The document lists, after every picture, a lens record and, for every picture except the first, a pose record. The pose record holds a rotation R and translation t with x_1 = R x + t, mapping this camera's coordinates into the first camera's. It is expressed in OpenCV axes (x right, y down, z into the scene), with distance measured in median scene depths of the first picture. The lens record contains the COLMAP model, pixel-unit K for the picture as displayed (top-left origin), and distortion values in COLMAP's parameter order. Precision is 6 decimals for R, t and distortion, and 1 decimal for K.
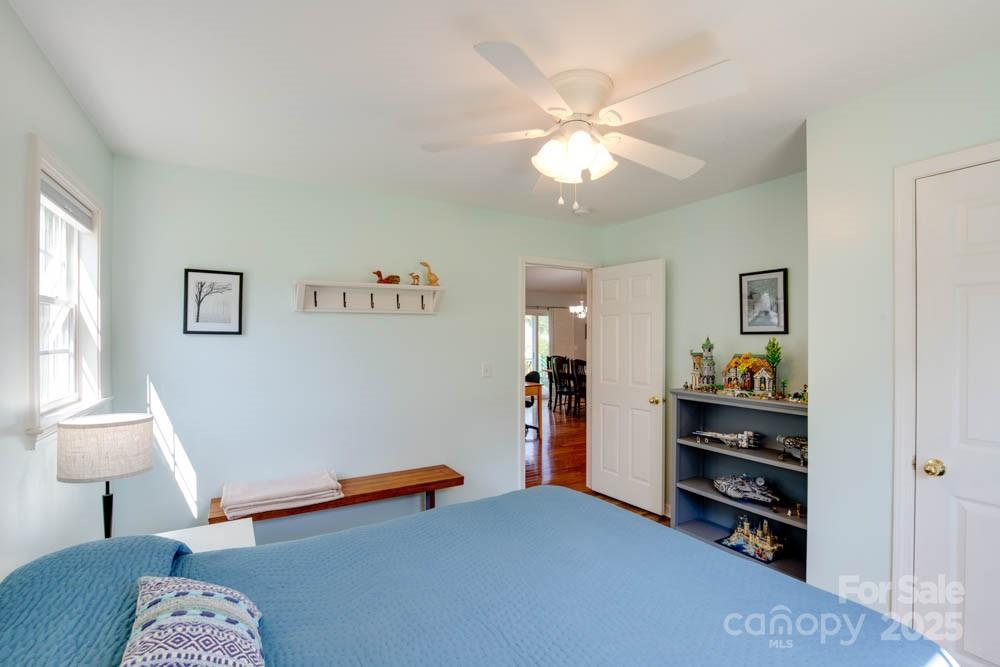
lens RADIAL K [[457.8, 0, 502.3], [0, 457.8, 338.0], [0, 0, 1]] dist [-0.031701, 0.000120]
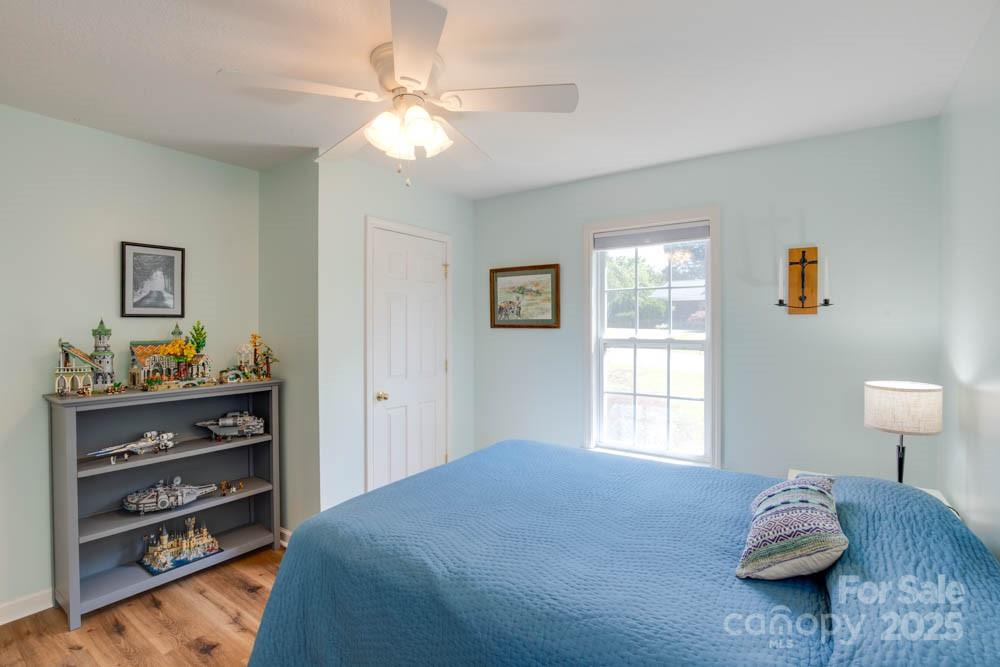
lens RADIAL K [[493.1, 0, 479.9], [0, 493.1, 321.4], [0, 0, 1]] dist [-0.038325, -0.000322]
pose [[-0.413617, 0.007268, 0.910422, -0.541911], [0.001362, 0.999972, -0.007364, 0.007055], [-0.910450, -0.001806, -0.413615, 0.820058]]
